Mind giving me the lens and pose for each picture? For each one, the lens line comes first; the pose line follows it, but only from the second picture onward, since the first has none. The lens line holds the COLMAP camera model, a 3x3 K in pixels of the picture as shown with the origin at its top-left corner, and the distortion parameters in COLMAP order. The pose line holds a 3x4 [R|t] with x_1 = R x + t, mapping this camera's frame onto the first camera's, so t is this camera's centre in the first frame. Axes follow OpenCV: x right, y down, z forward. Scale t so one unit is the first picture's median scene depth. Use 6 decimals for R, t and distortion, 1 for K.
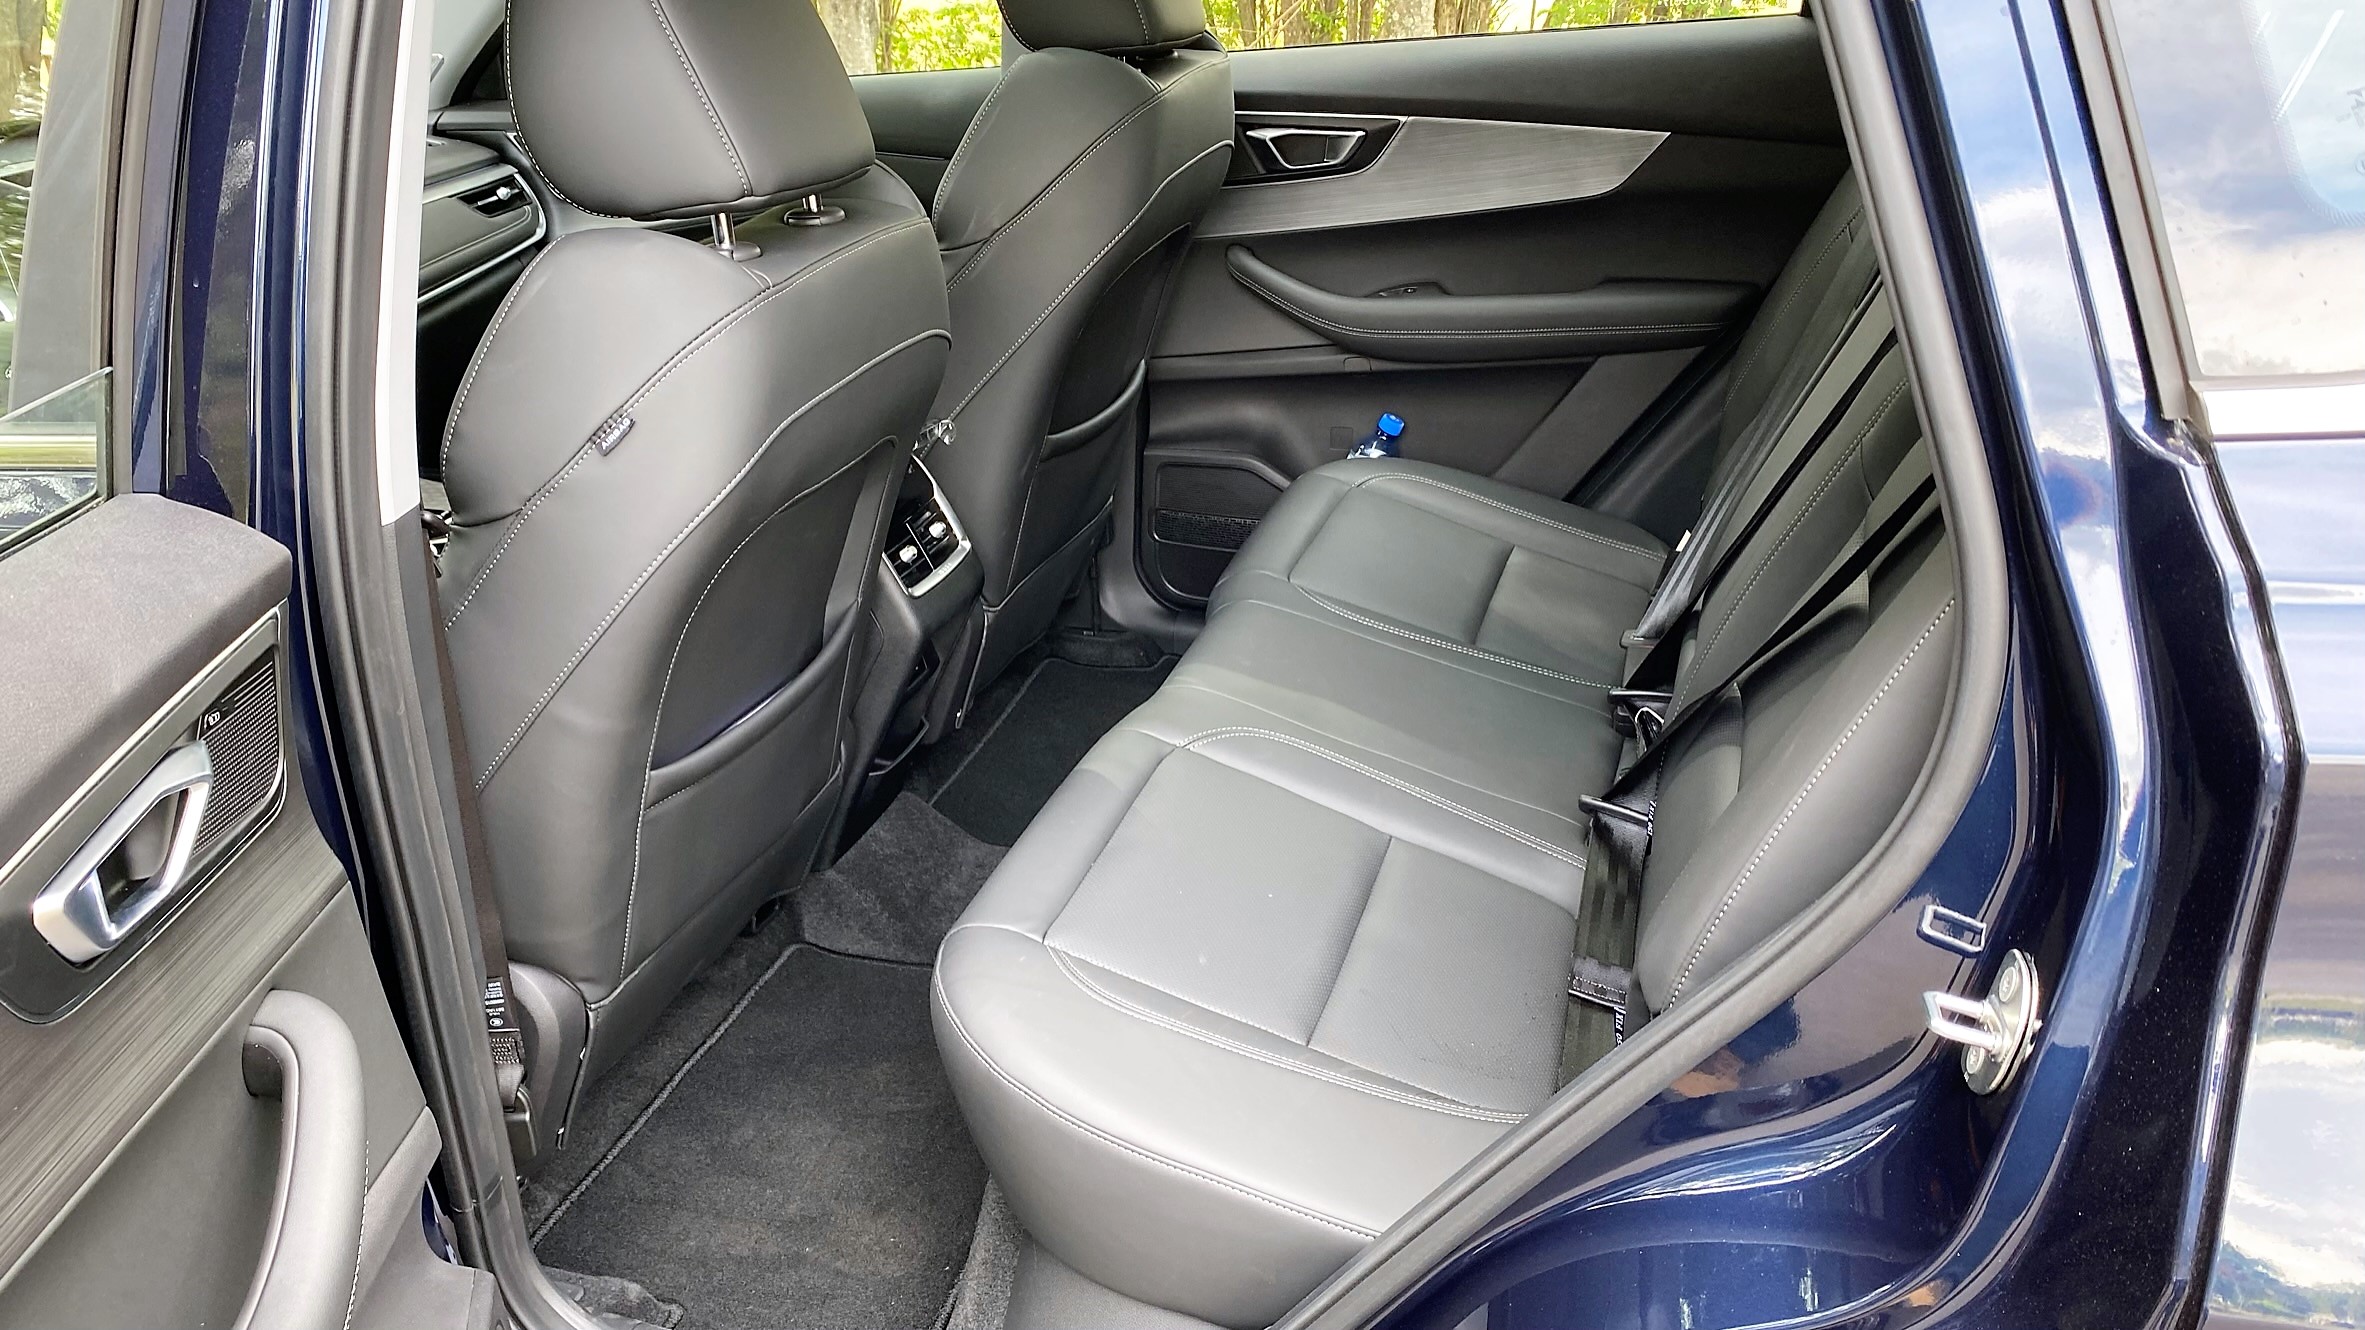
lens RADIAL K [[1832.9, 0, 1193.5], [0, 1832.9, 675.4], [0, 0, 1]] dist [0.058180, -0.096455]
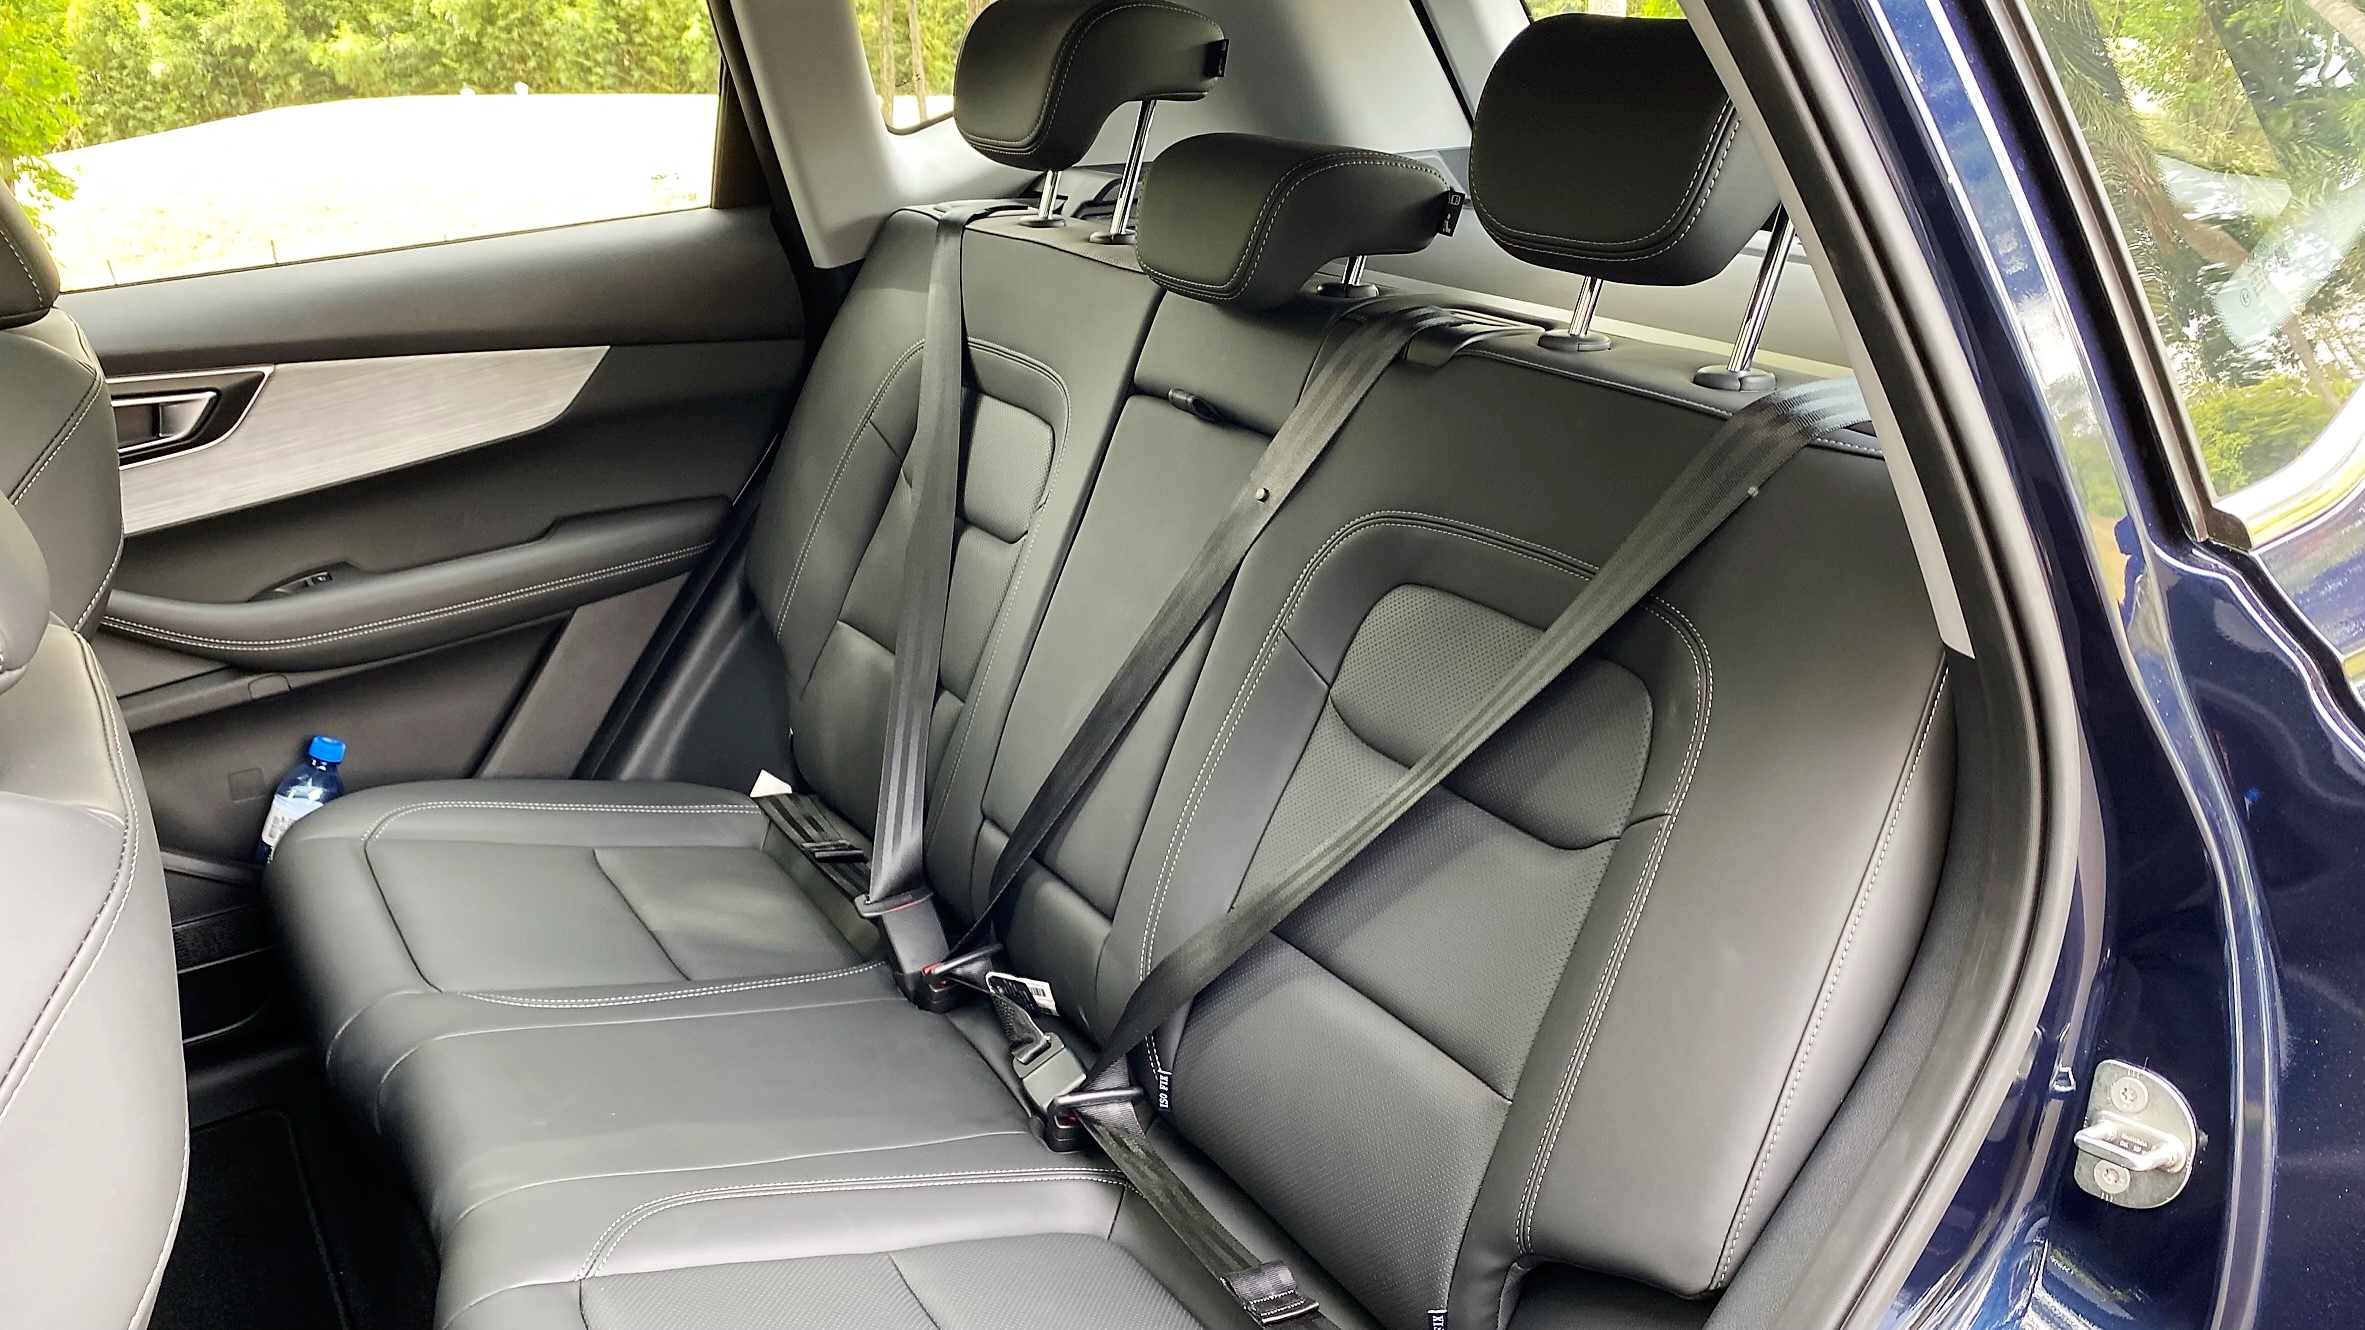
lens RADIAL K [[1832.9, 0, 1193.5], [0, 1832.9, 675.4], [0, 0, 1]] dist [0.058180, -0.096455]
pose [[0.670411, -0.245041, 0.700359, -0.197945], [0.307056, 0.950901, 0.038775, -0.091376], [-0.675474, 0.189054, 0.712736, 0.211605]]
